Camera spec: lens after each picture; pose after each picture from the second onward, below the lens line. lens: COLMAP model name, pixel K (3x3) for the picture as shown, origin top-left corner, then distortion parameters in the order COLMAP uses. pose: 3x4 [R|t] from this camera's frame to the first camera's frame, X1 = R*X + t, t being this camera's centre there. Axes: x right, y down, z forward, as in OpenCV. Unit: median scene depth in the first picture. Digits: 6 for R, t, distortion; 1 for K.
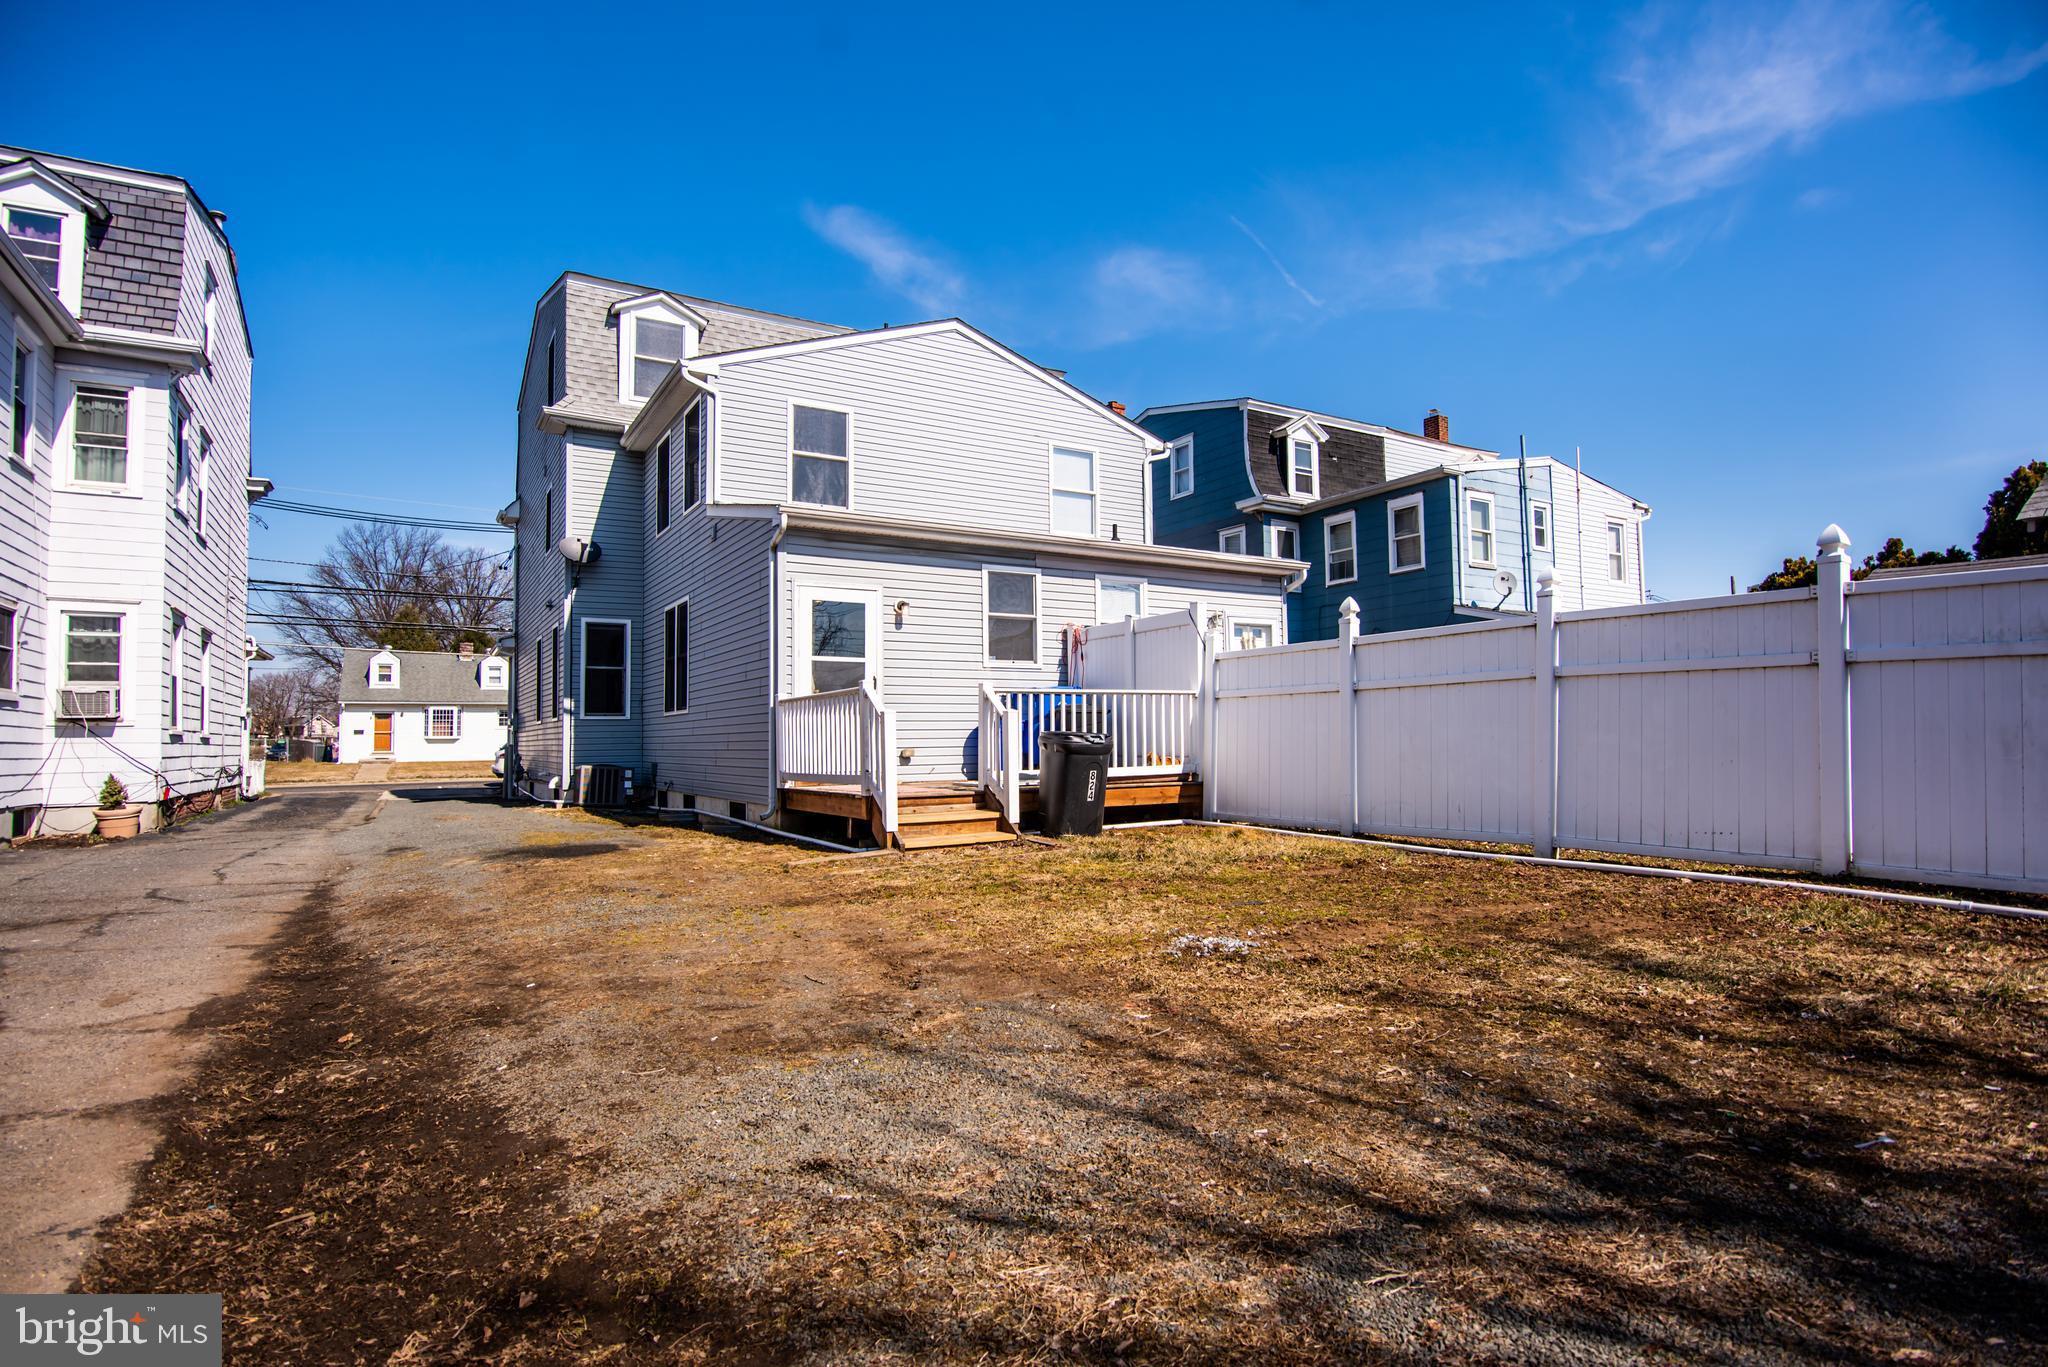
lens RADIAL K [[1000.5, 0, 1022.3], [0, 1000.5, 687.7], [0, 0, 1]] dist [-0.022263, 0.000722]
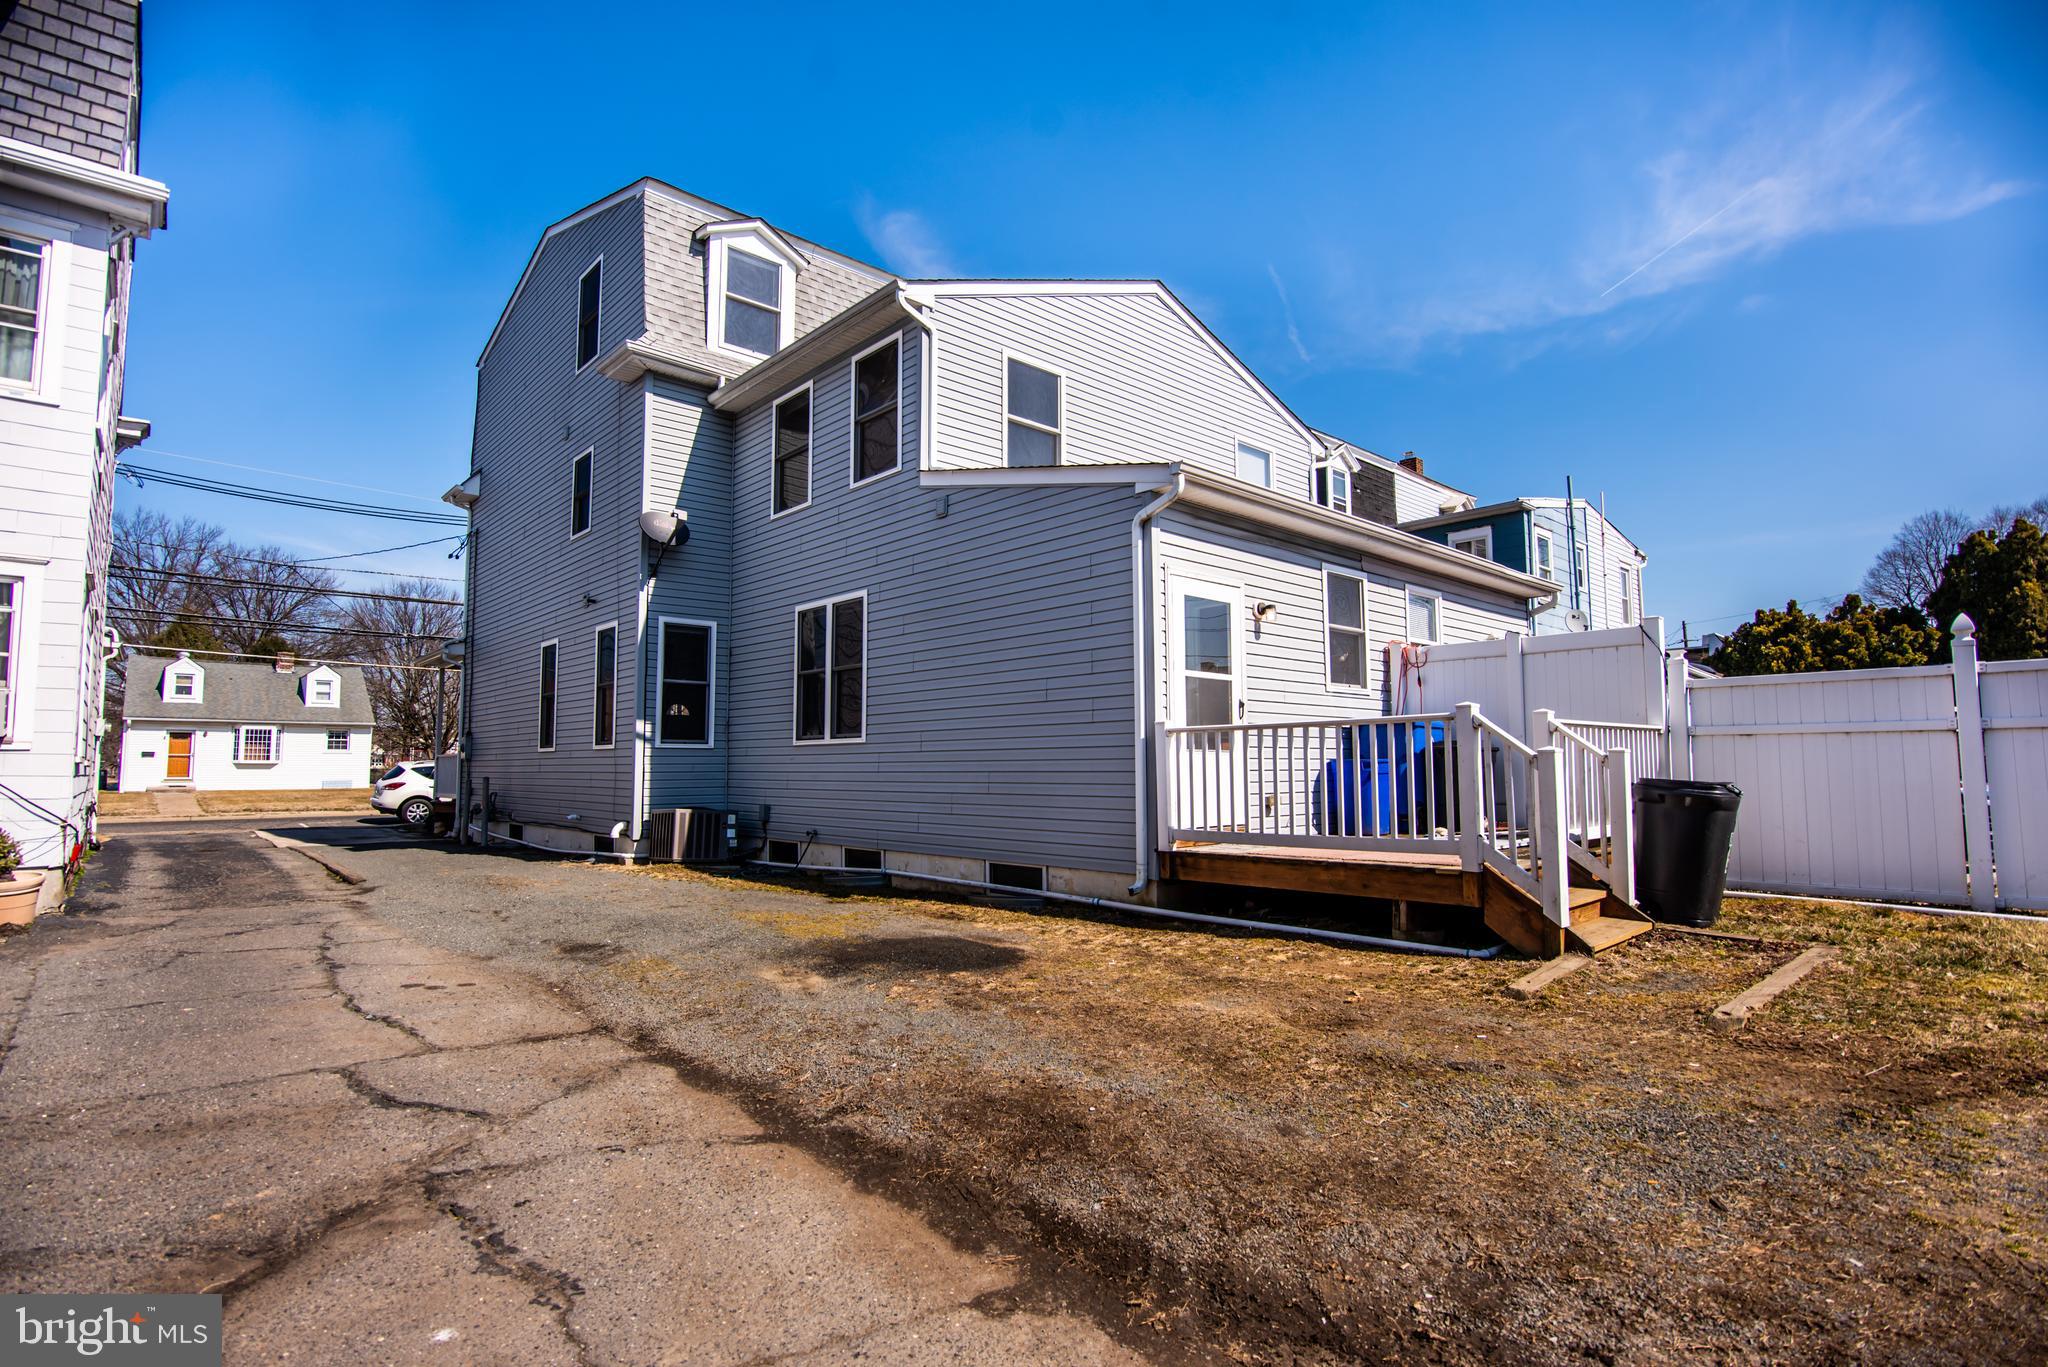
lens RADIAL K [[1000.5, 0, 1078.8], [0, 1000.5, 687.3], [0, 0, 1]] dist [-0.022263, 0.000722]
pose [[0.981451, 0.025148, 0.190057, -0.267799], [-0.019113, 0.999255, -0.033521, 0.004625], [-0.190759, 0.029267, 0.981201, 0.179514]]
